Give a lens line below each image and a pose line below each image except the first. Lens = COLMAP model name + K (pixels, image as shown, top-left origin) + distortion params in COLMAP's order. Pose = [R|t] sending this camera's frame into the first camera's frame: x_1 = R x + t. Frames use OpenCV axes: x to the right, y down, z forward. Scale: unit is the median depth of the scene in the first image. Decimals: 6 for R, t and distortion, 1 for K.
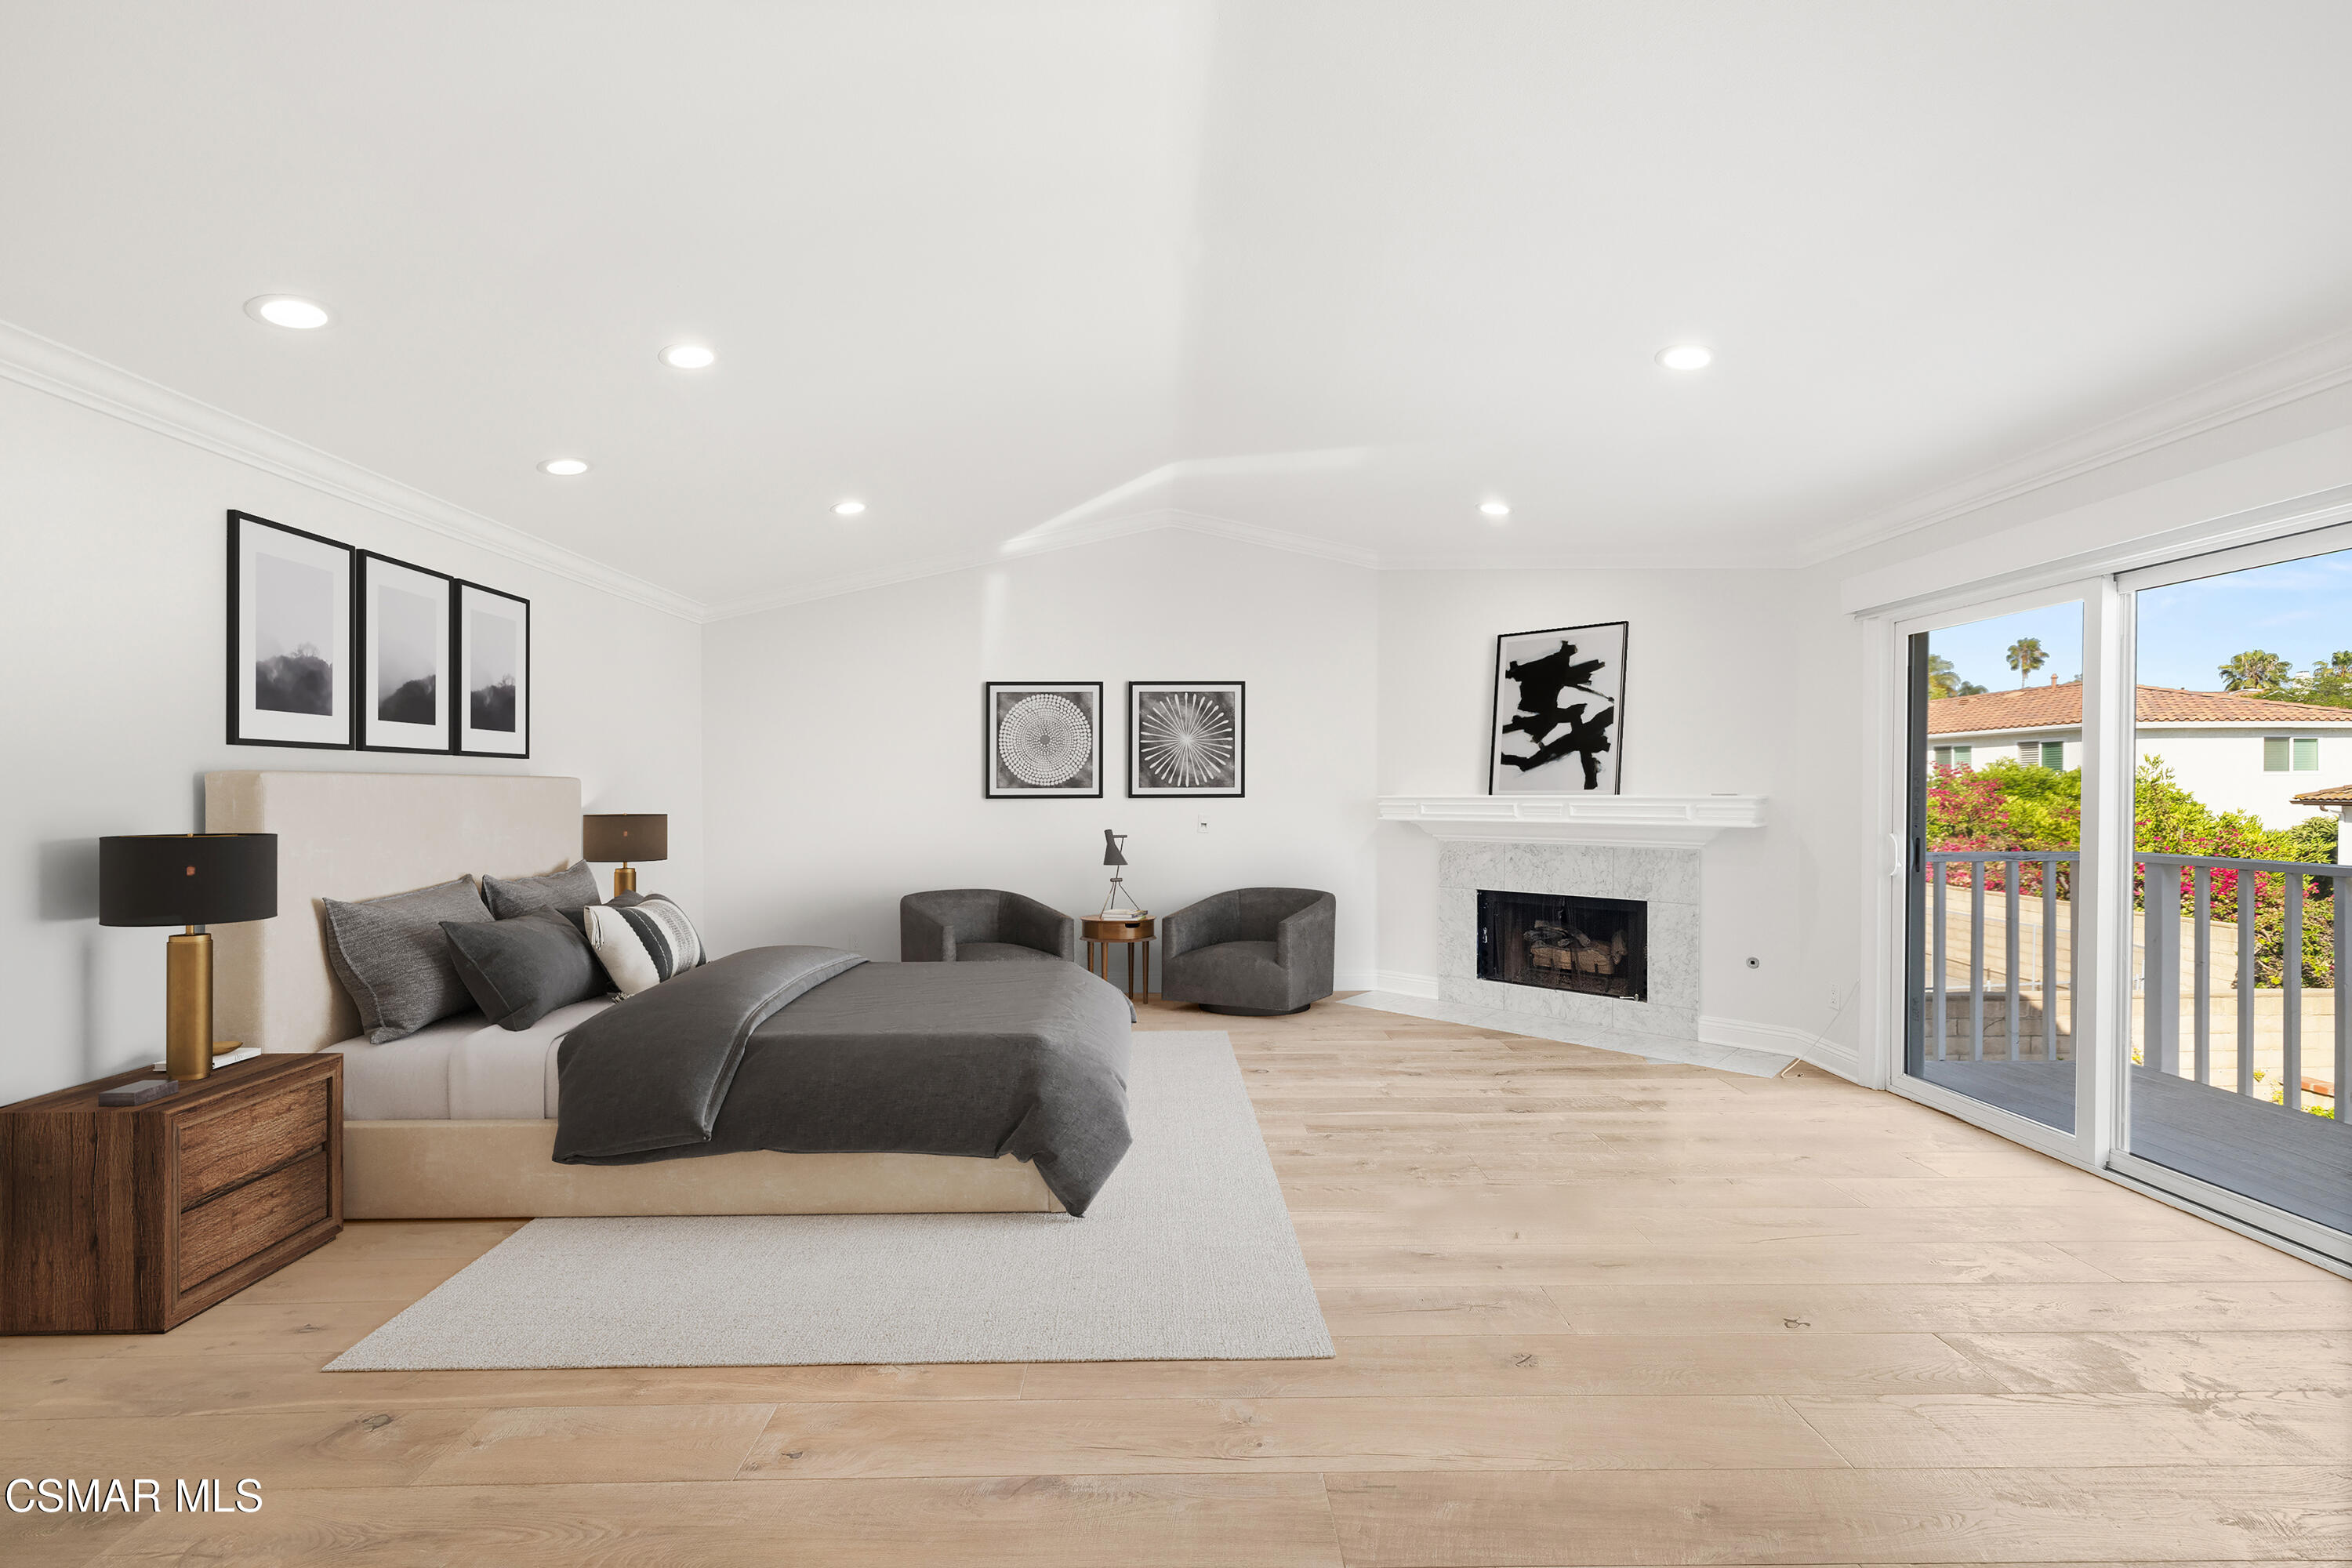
lens RADIAL K [[996.0, 0, 1168.7], [0, 996.0, 788.3], [0, 0, 1]] dist [0.001882, 0.000603]
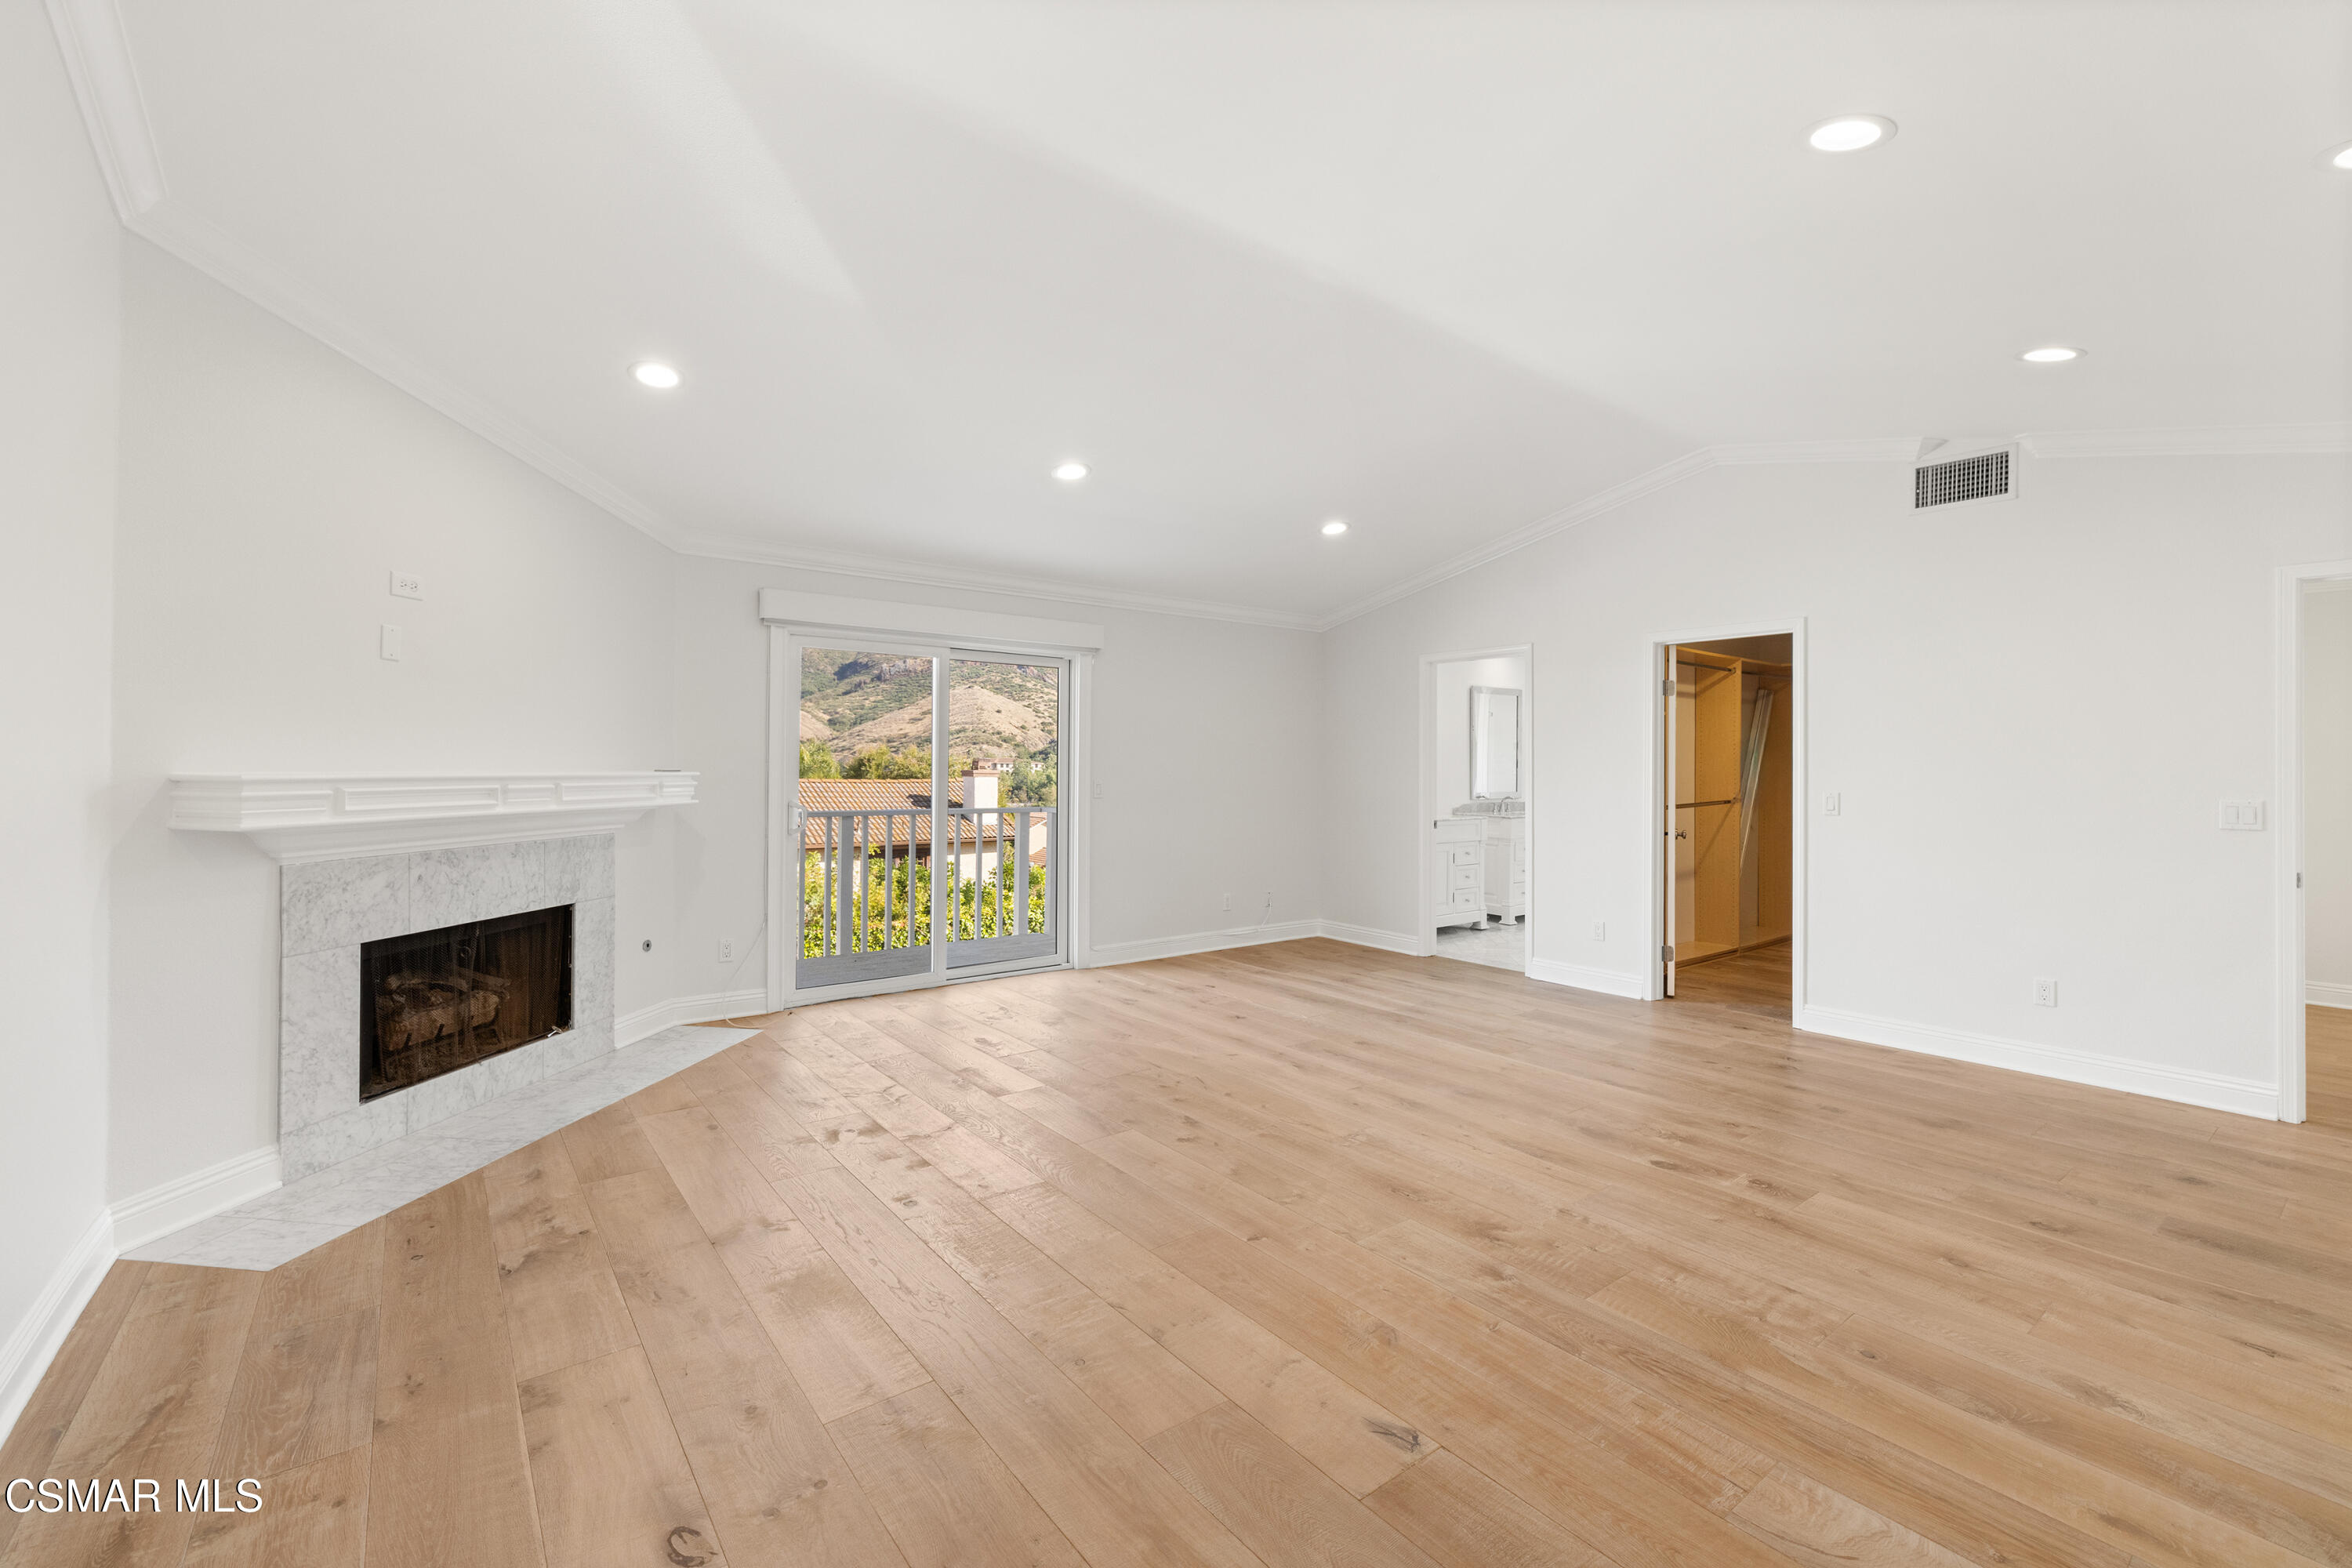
lens RADIAL K [[996.0, 0, 1181.0], [0, 996.0, 783.2], [0, 0, 1]] dist [0.001882, 0.000603]
pose [[-0.604582, -0.011767, 0.796456, -0.453404], [-0.006491, 0.999930, 0.009846, 0.004935], [-0.796517, 0.000783, -0.604616, 1.087053]]
